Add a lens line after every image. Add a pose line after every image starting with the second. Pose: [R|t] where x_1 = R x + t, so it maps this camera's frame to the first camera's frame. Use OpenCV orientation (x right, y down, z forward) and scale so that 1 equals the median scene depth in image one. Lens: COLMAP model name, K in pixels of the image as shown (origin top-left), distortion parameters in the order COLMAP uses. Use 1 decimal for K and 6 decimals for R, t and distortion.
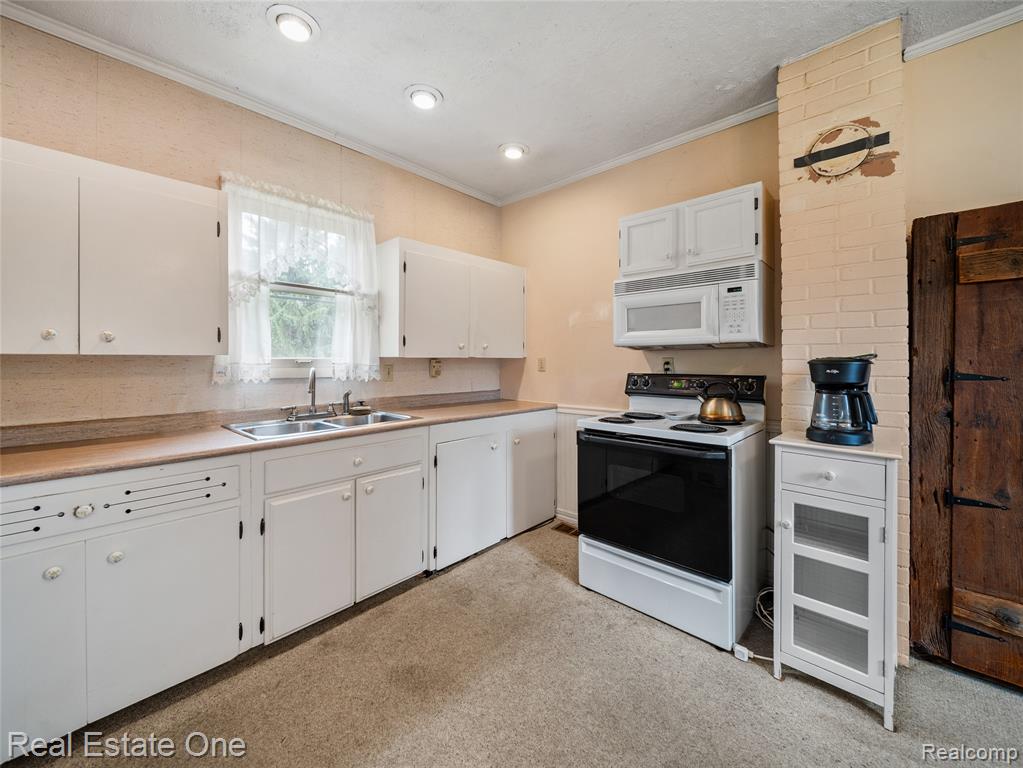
lens RADIAL K [[414.3, 0, 519.2], [0, 414.3, 361.6], [0, 0, 1]] dist [-0.001330, 0.000288]
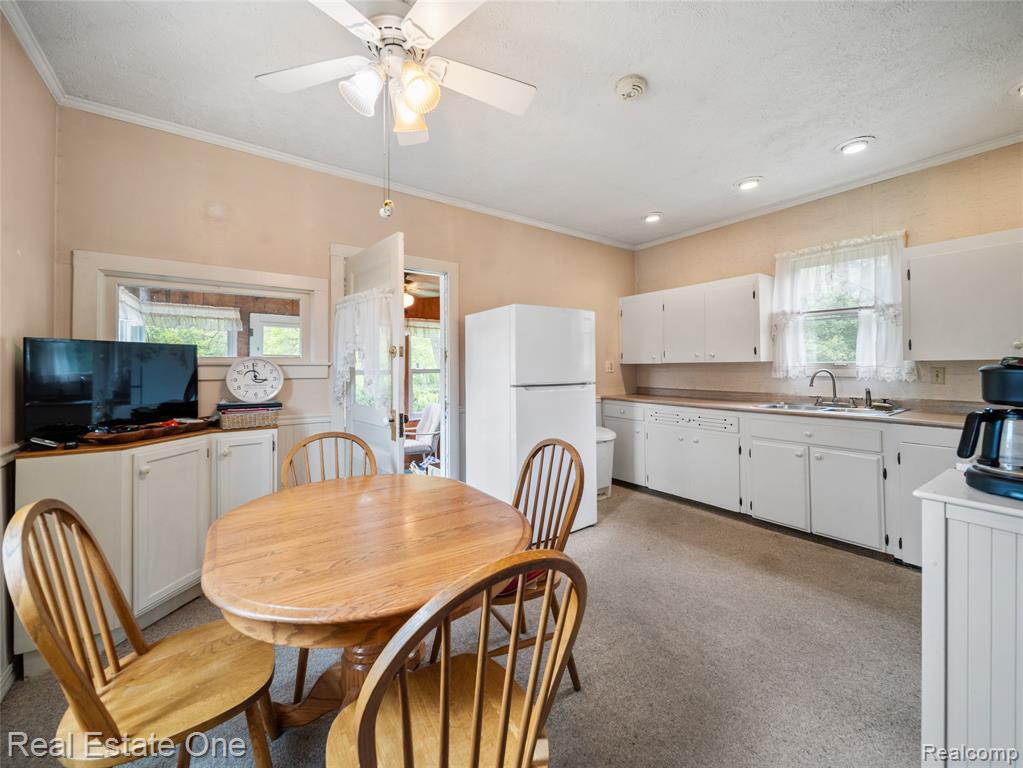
lens RADIAL K [[414.3, 0, 509.9], [0, 414.3, 365.4], [0, 0, 1]] dist [-0.001330, 0.000288]
pose [[-0.209310, 0.000624, -0.977849, 1.212536], [0.004560, 0.999990, -0.000338, -0.002393], [0.977839, -0.004530, -0.209310, 0.276401]]
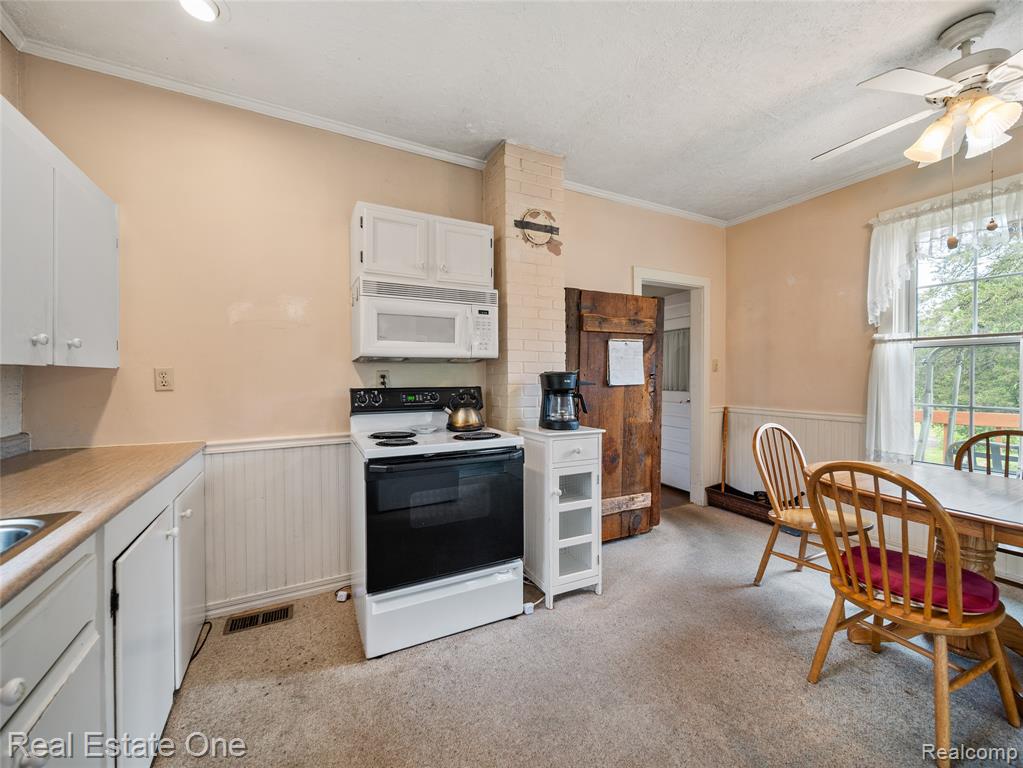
lens RADIAL K [[414.3, 0, 510.2], [0, 414.3, 381.7], [0, 0, 1]] dist [-0.001330, 0.000288]
pose [[0.336849, -0.014597, 0.941445, -0.540805], [0.002781, 0.999891, 0.014508, 0.003551], [-0.941555, -0.002269, 0.336853, 0.531991]]
